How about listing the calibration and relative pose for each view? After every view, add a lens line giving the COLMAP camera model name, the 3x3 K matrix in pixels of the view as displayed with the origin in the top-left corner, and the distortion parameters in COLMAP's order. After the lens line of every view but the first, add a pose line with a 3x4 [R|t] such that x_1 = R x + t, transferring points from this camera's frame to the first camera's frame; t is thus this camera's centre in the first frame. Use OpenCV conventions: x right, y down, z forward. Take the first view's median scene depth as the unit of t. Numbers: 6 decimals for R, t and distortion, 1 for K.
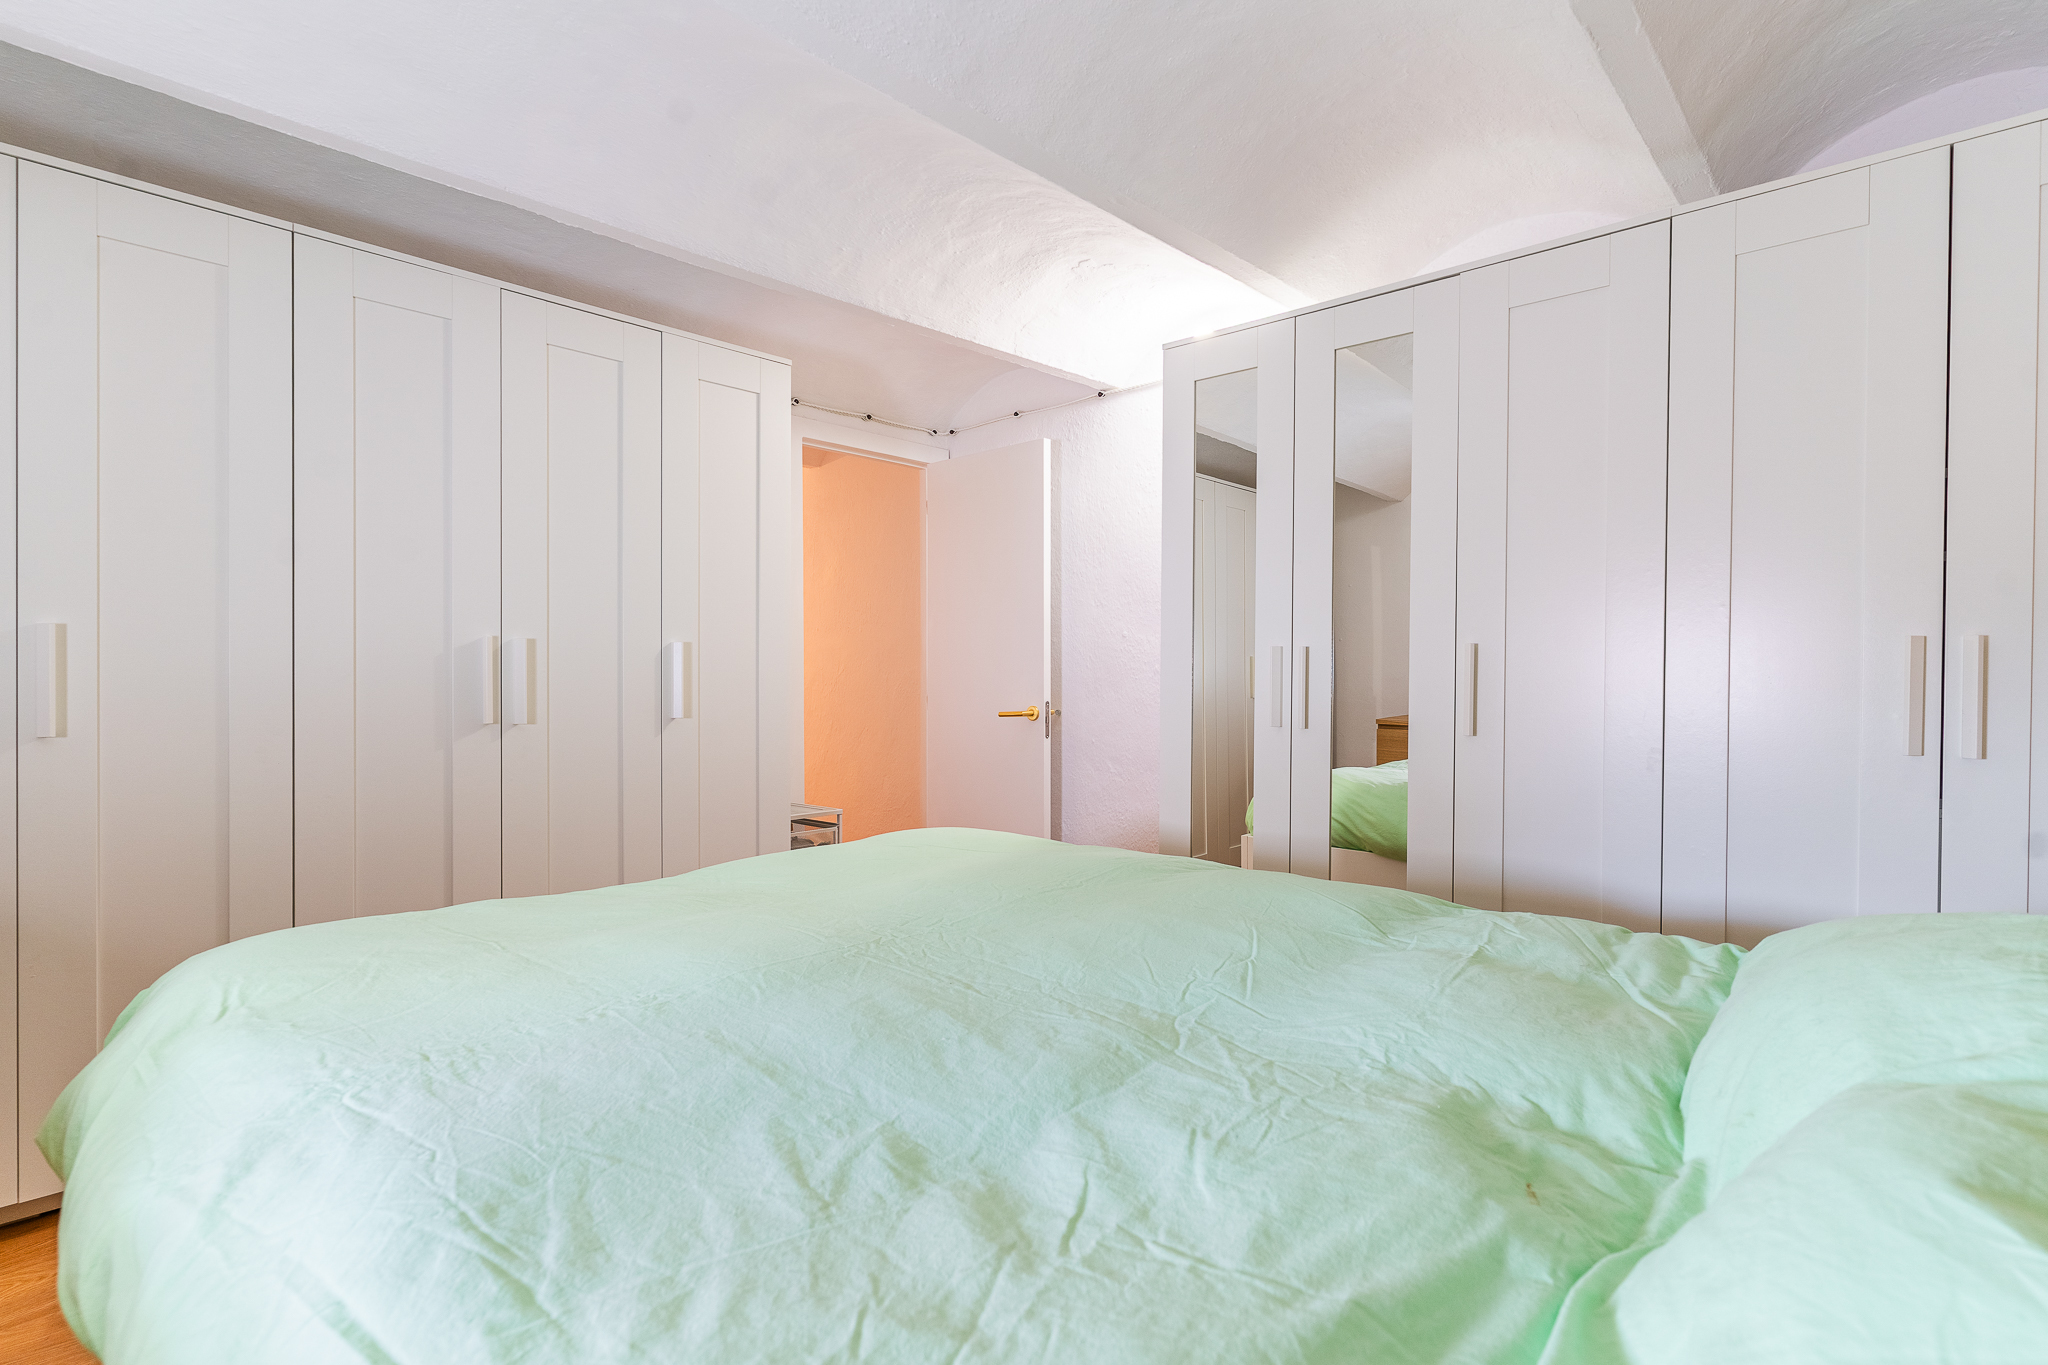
lens RADIAL K [[996.2, 0, 1038.3], [0, 996.2, 681.5], [0, 0, 1]] dist [-0.017899, 0.000504]
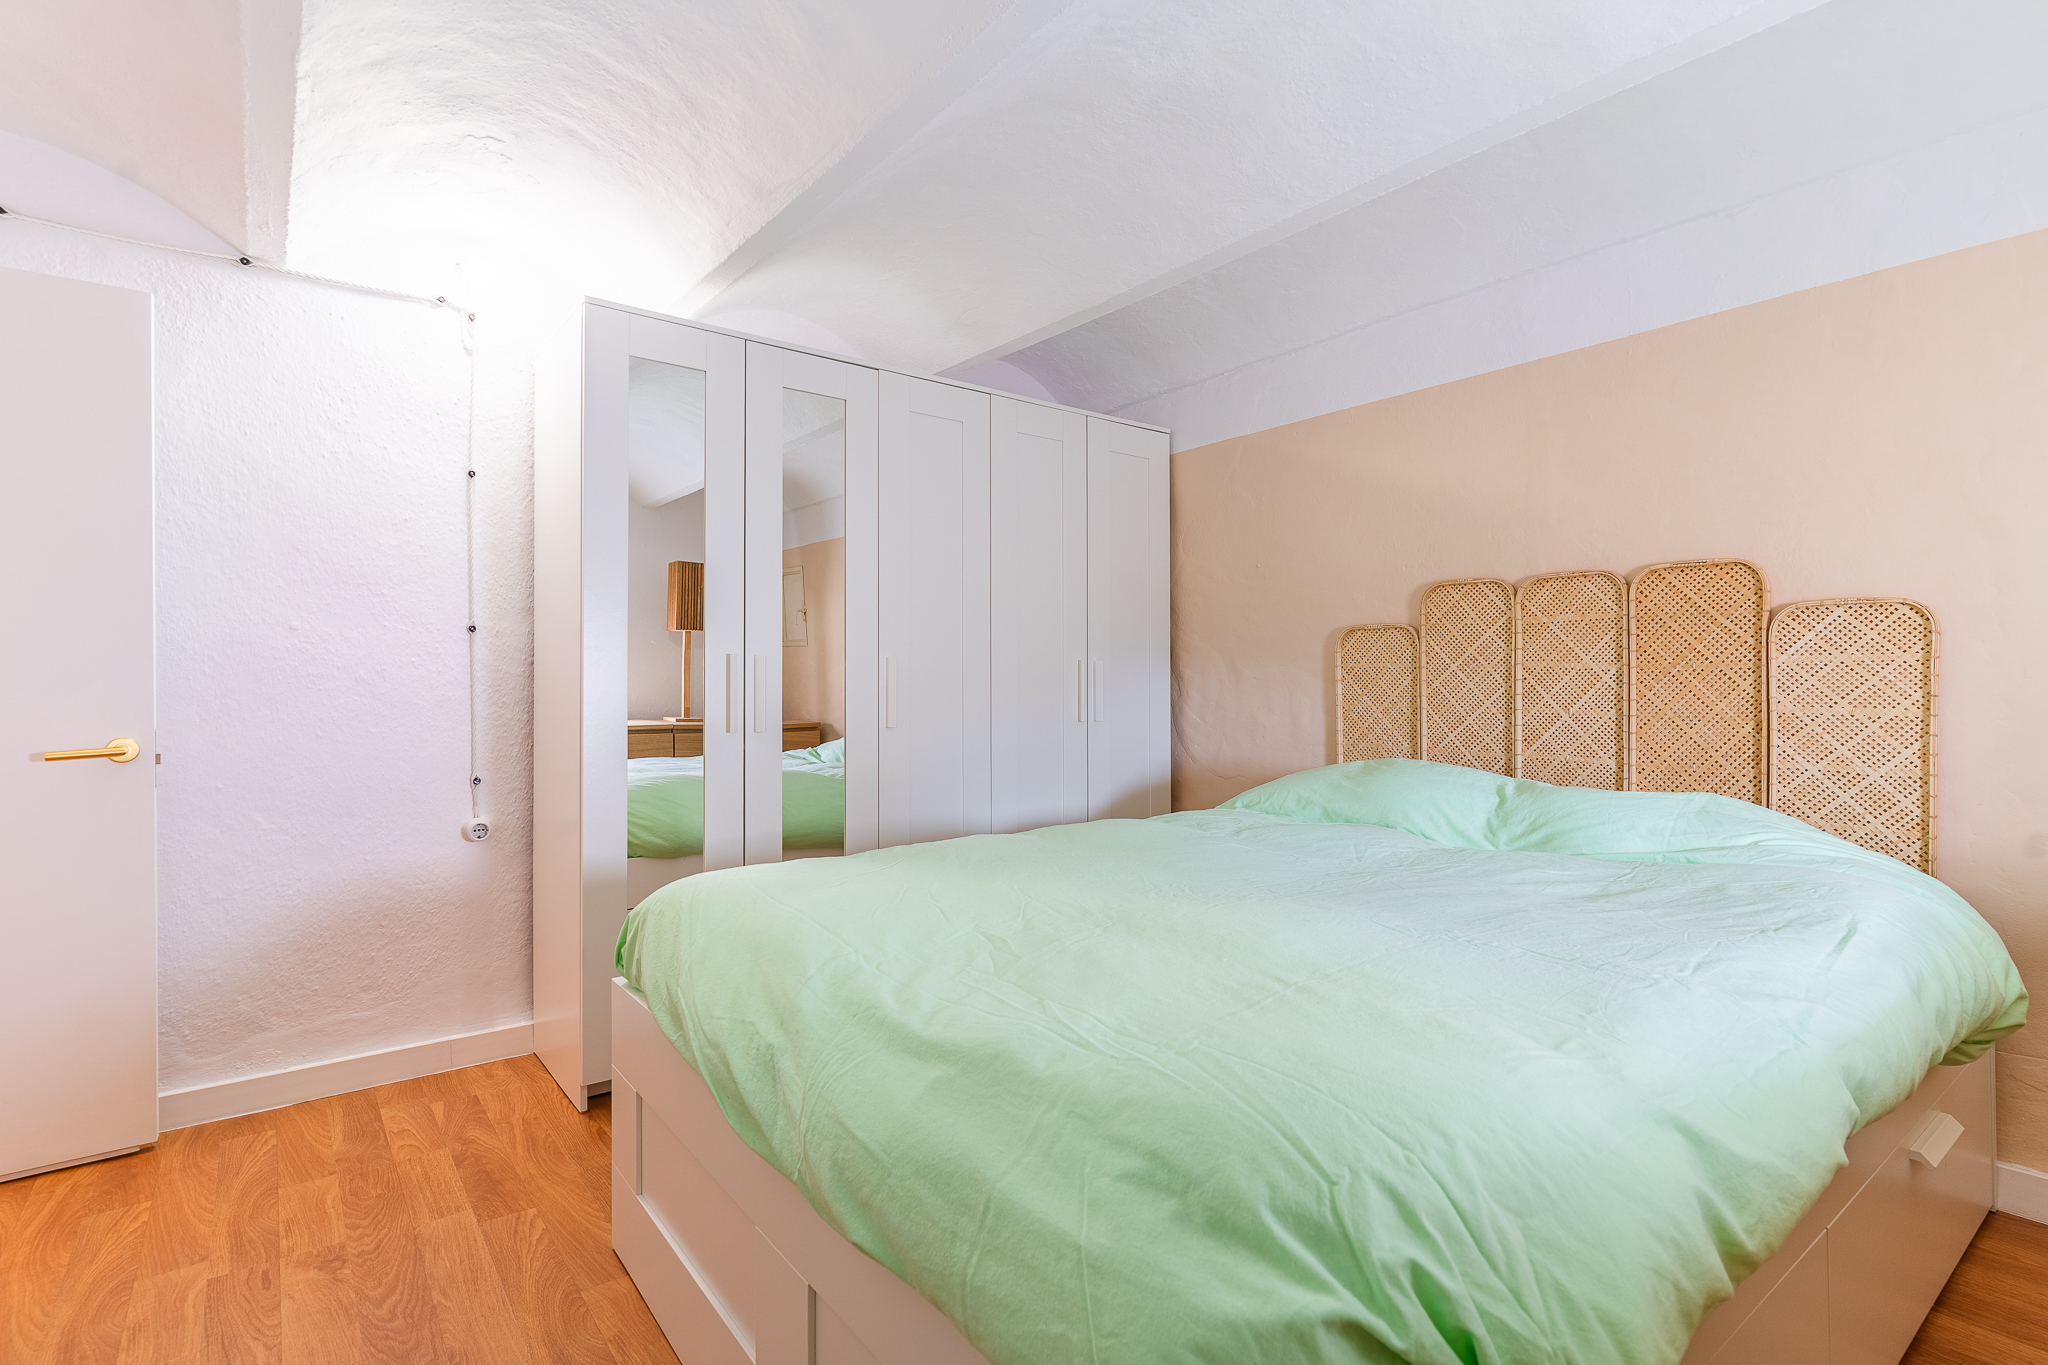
lens RADIAL K [[996.2, 0, 1024.9], [0, 996.2, 679.8], [0, 0, 1]] dist [-0.017899, 0.000504]
pose [[0.155433, 0.001305, 0.987846, -0.805882], [0.008519, 0.999960, -0.002661, -0.003780], [-0.987810, 0.008829, 0.155416, 0.605554]]
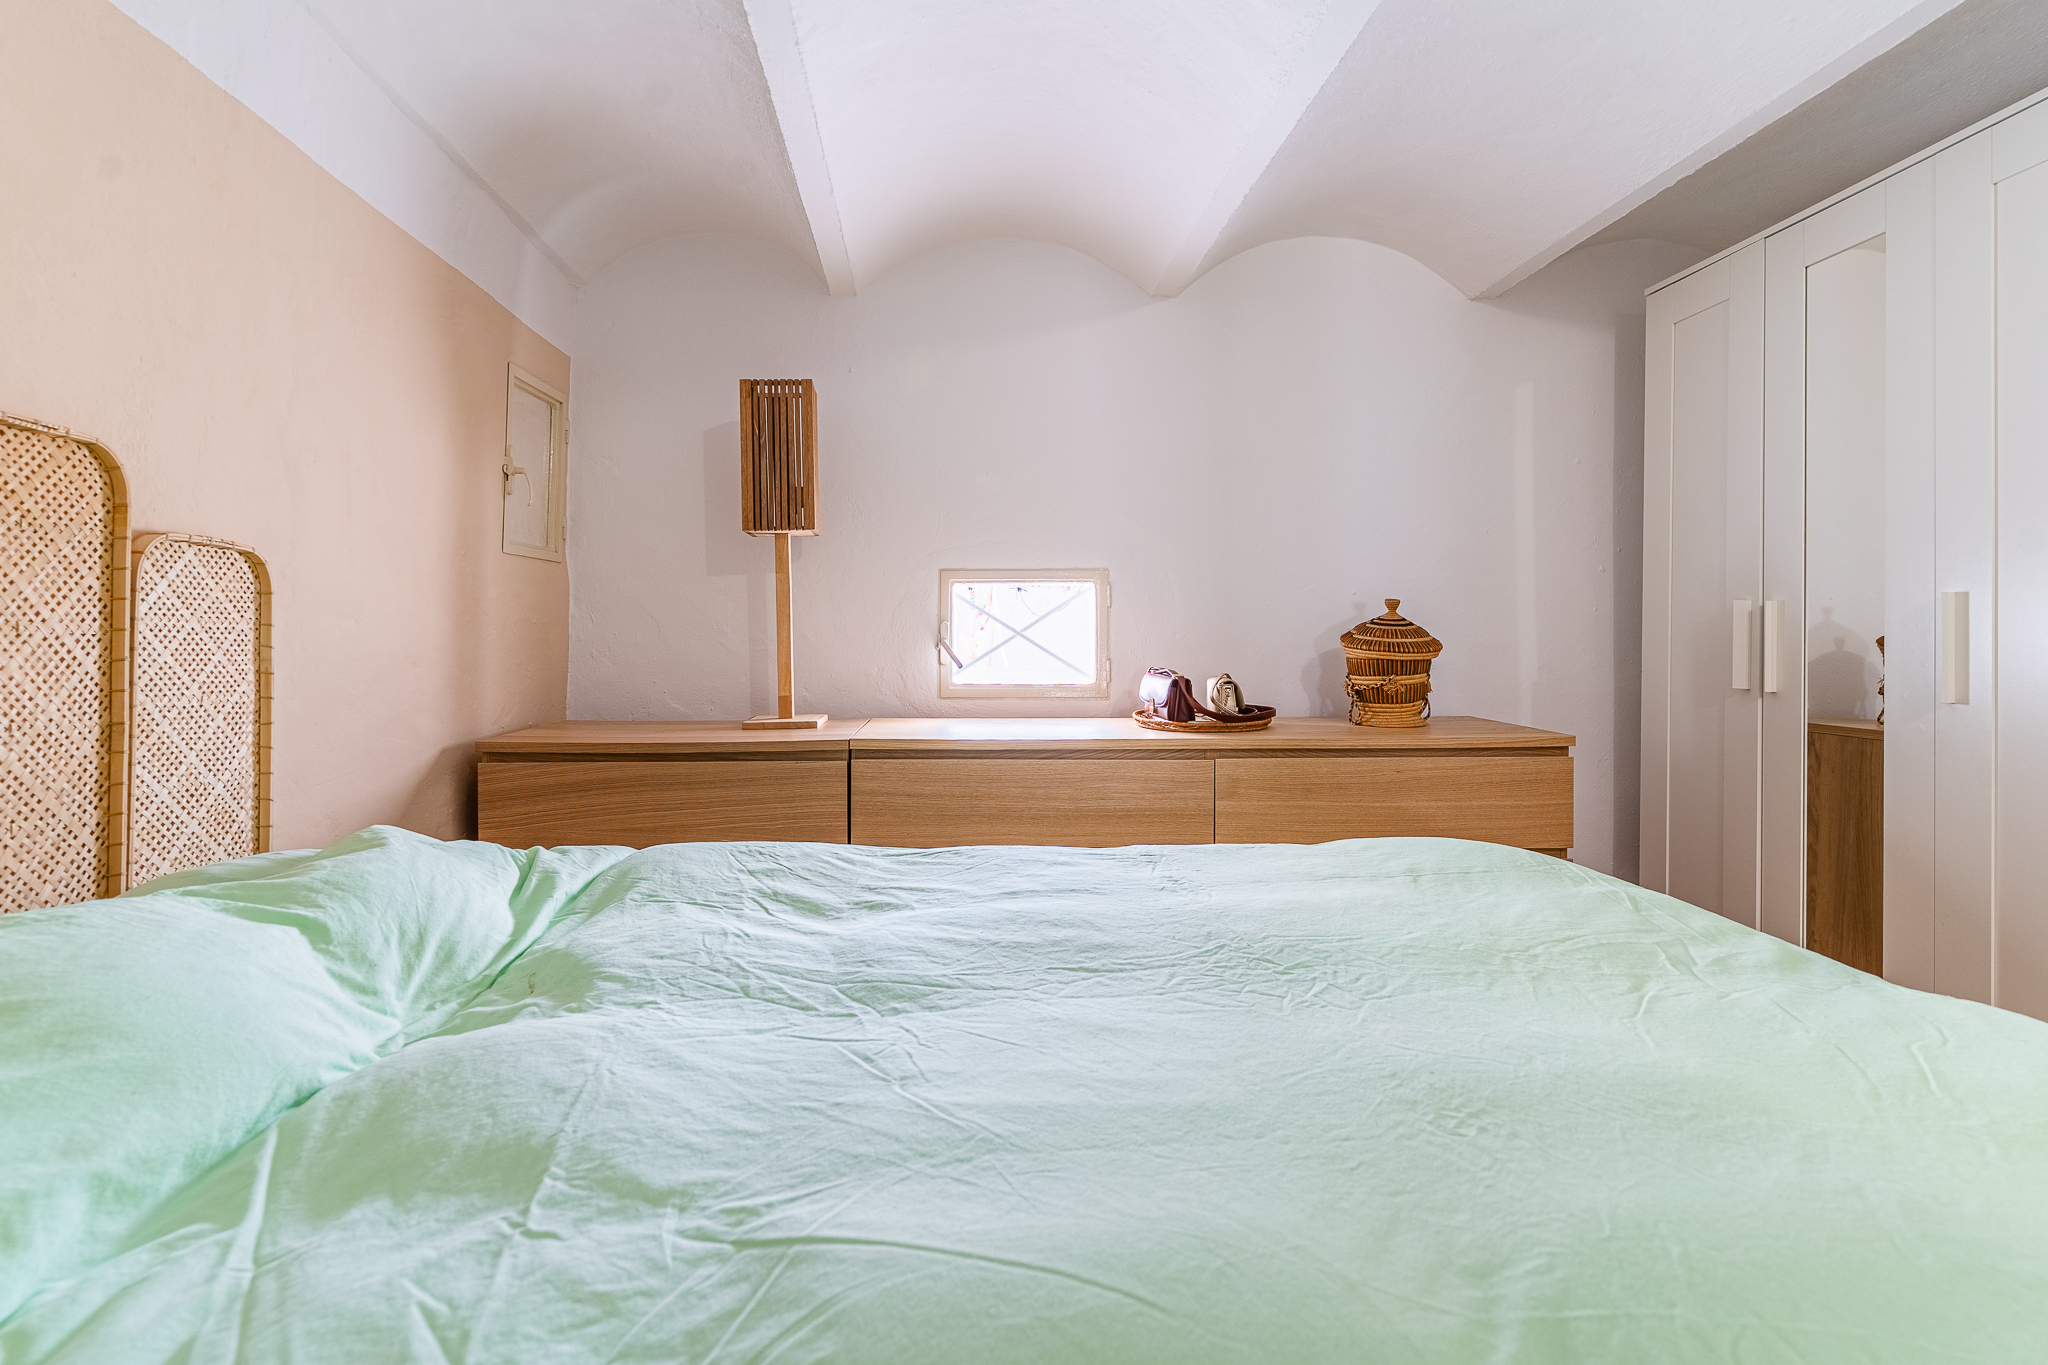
lens RADIAL K [[996.2, 0, 1020.4], [0, 996.2, 650.3], [0, 0, 1]] dist [-0.017899, 0.000504]
pose [[-0.694321, 0.004469, -0.719652, 0.335557], [0.000810, 0.999985, 0.005428, -0.005025], [0.719665, 0.003186, -0.694314, 0.813094]]
